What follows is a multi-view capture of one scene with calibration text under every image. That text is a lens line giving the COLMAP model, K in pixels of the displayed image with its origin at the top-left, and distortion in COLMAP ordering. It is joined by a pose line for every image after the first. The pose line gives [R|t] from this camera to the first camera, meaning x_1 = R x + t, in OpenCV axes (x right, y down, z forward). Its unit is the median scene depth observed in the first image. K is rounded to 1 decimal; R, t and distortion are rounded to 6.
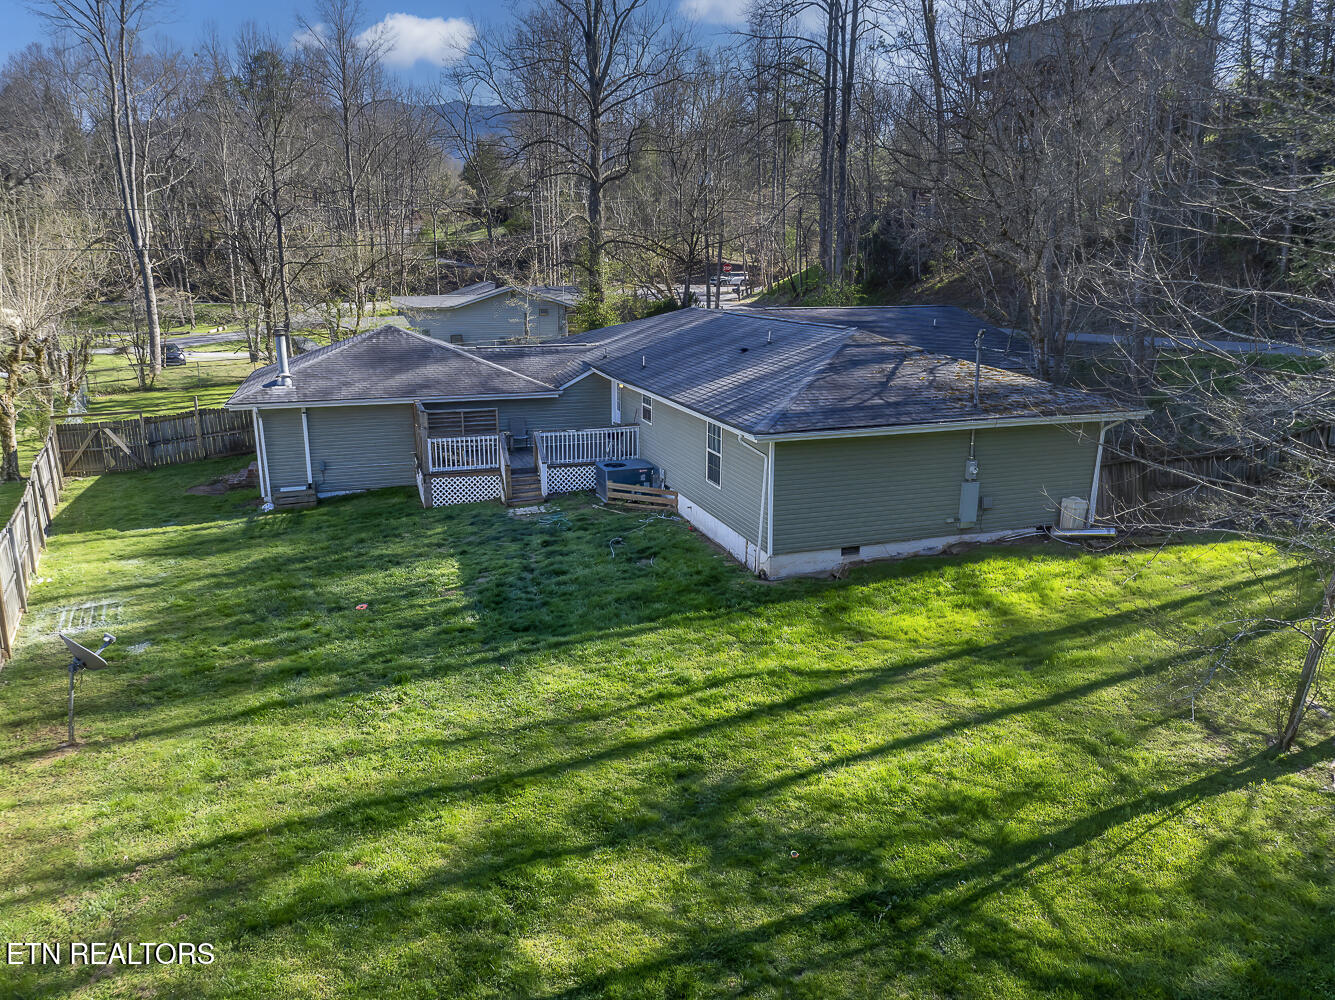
lens RADIAL K [[942.9, 0, 674.4], [0, 942.9, 499.1], [0, 0, 1]] dist [-0.038804, 0.004740]
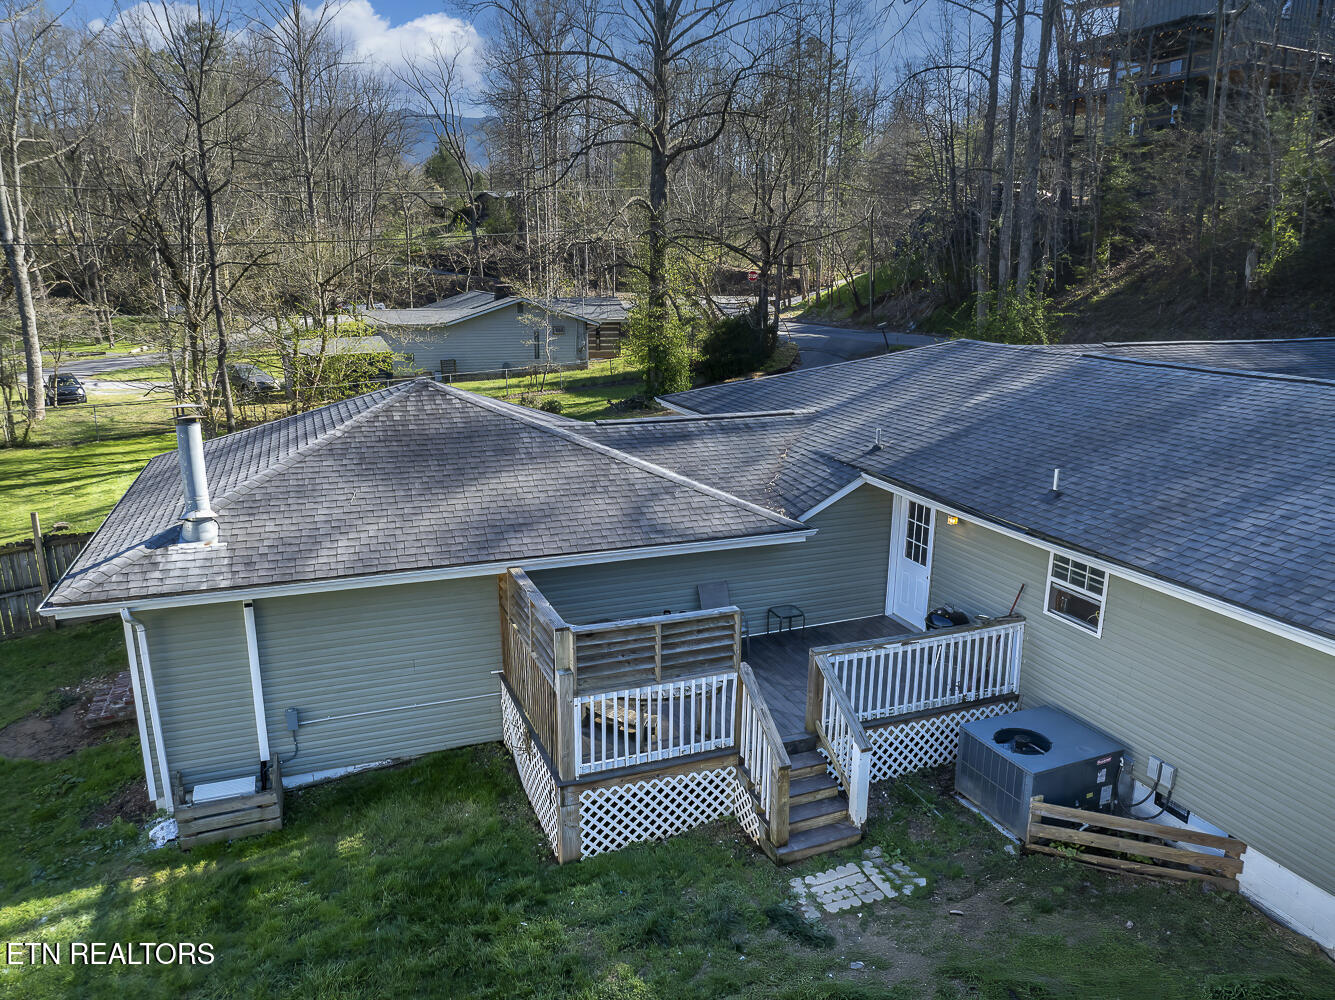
lens RADIAL K [[942.9, 0, 668.1], [0, 942.9, 498.9], [0, 0, 1]] dist [-0.038804, 0.004740]
pose [[0.998927, -0.008033, 0.045620, -0.277943], [0.008490, 0.999916, -0.009830, -0.163872], [-0.045538, 0.010206, 0.998910, 0.703531]]
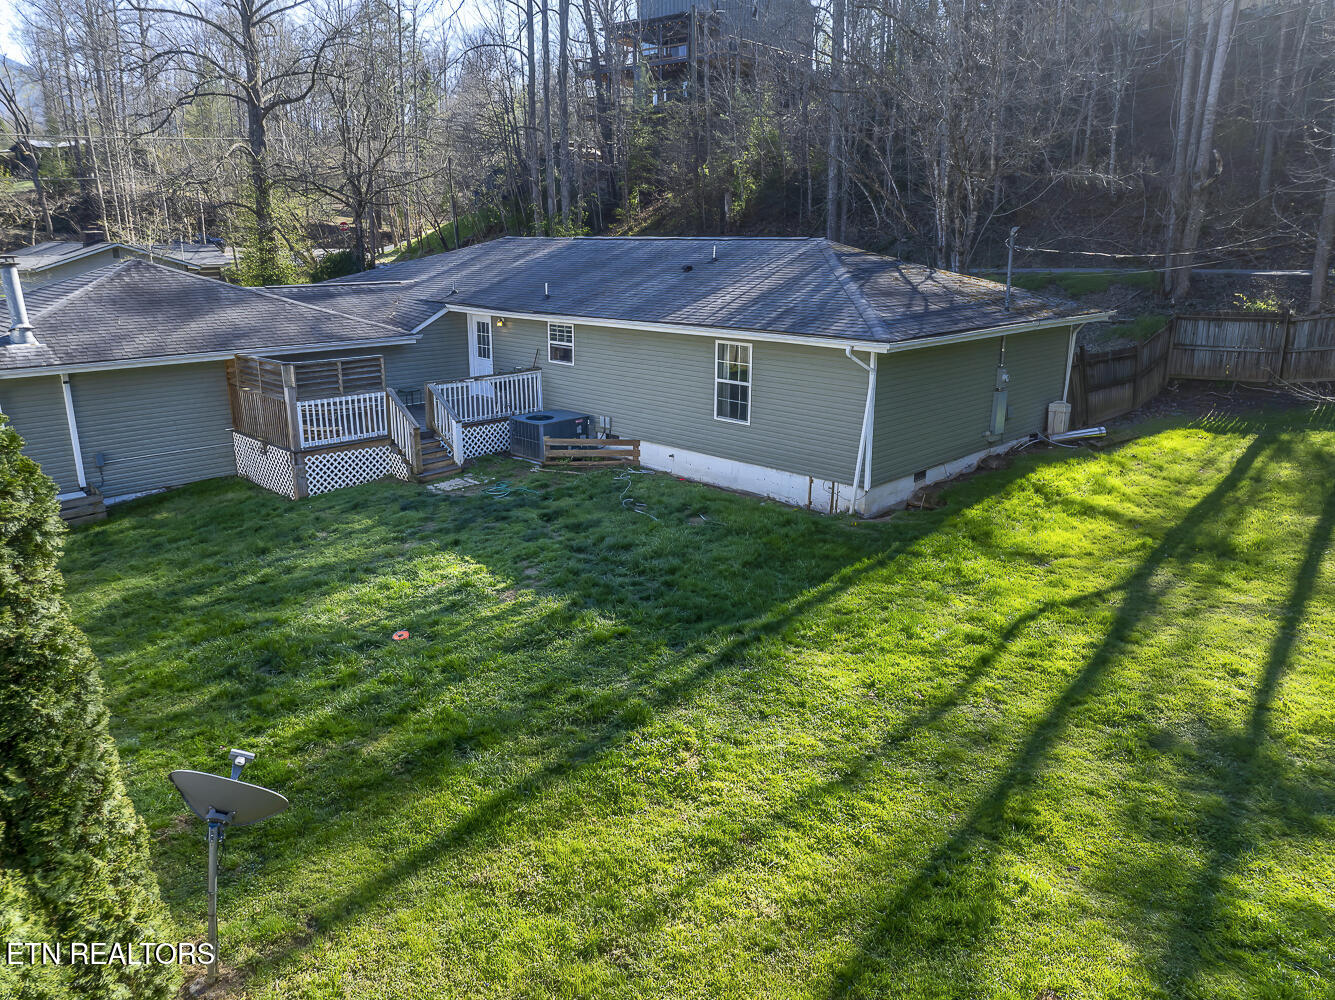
lens RADIAL K [[942.9, 0, 673.0], [0, 942.9, 499.8], [0, 0, 1]] dist [-0.038804, 0.004740]
pose [[0.892918, -0.121496, 0.433516, -0.375049], [0.109708, 0.992591, 0.052214, 0.004561], [-0.436648, 0.000938, 0.899632, 0.269082]]
